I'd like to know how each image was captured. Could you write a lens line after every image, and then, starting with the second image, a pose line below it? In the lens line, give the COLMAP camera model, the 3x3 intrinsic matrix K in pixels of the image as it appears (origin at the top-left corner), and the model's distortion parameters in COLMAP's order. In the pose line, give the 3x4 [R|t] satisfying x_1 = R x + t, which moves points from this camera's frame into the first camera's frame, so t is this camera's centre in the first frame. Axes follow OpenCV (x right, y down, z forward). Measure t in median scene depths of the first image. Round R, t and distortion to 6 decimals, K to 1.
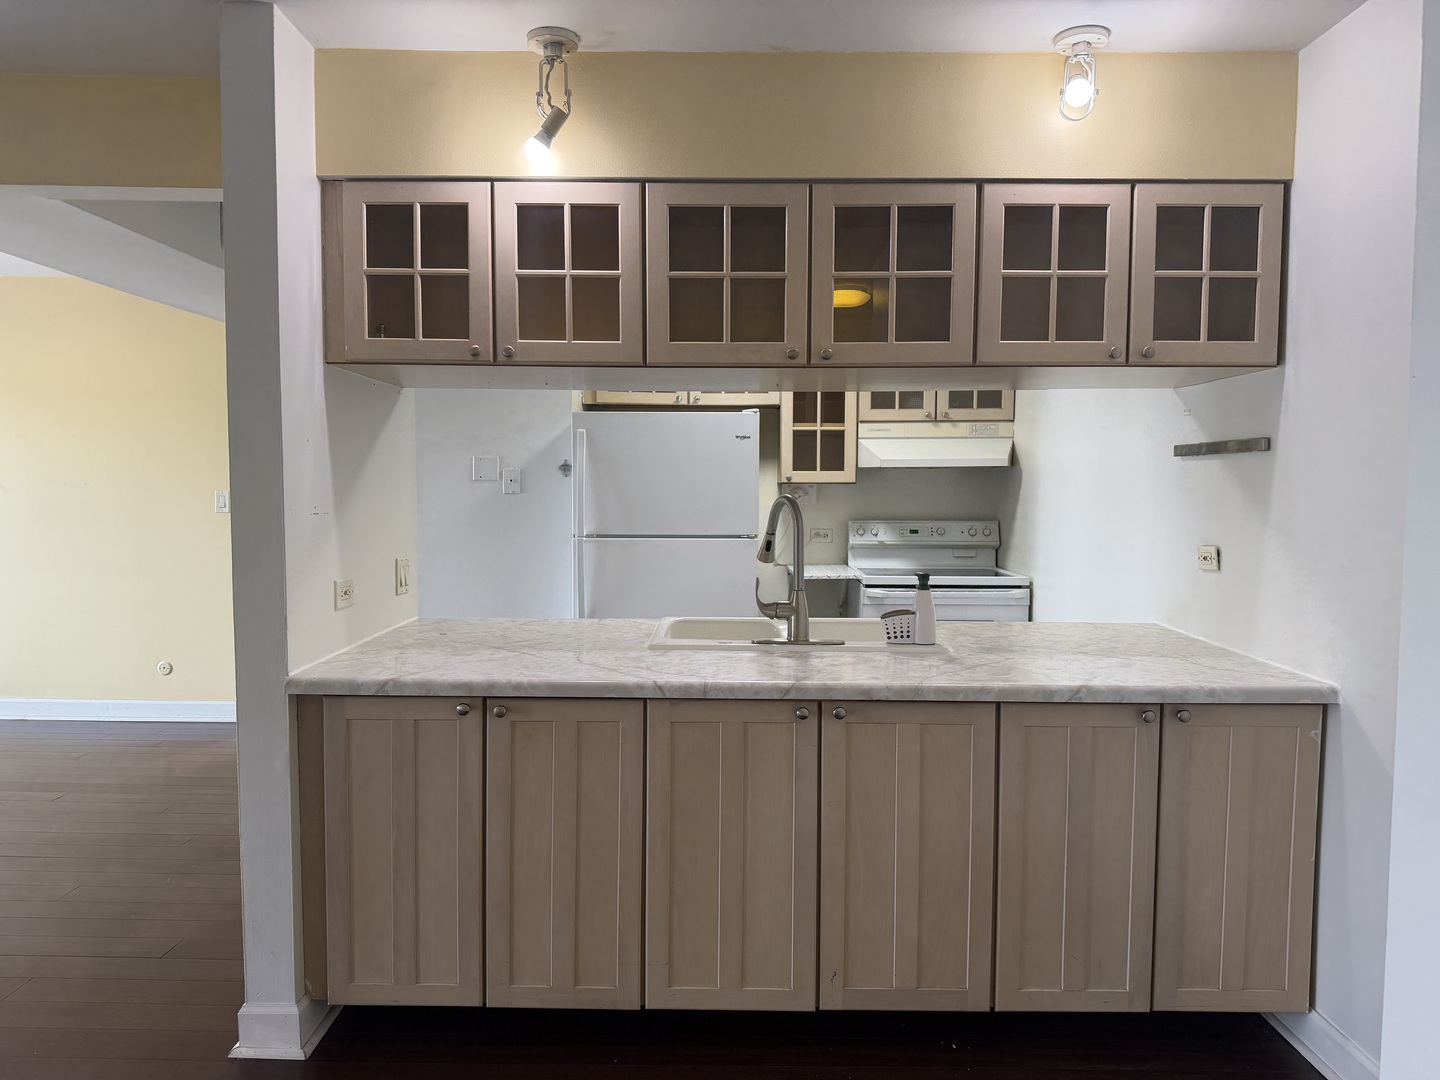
lens RADIAL K [[1009.1, 0, 720.7], [0, 1009.1, 542.3], [0, 0, 1]] dist [0.050417, -0.069570]
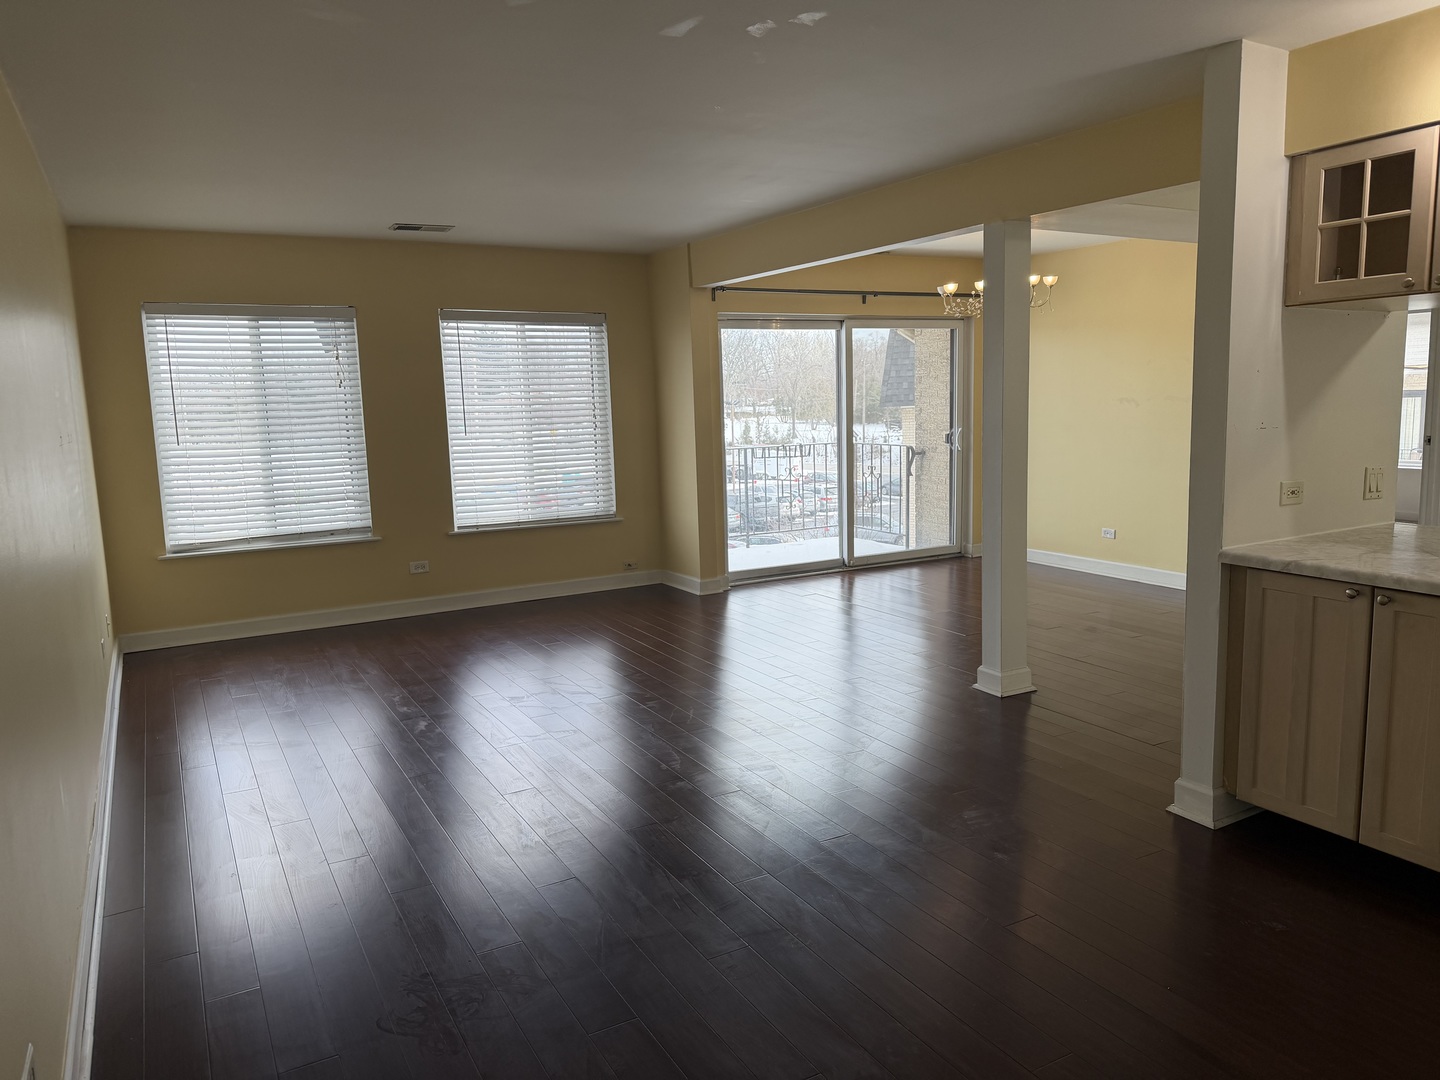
lens RADIAL K [[1009.1, 0, 706.2], [0, 1009.1, 542.2], [0, 0, 1]] dist [0.050417, -0.069570]
pose [[0.477585, 0.106522, -0.872104, 0.396864], [-0.023936, 0.993832, 0.108282, -0.007381], [0.878260, -0.030839, 0.477189, -0.228881]]
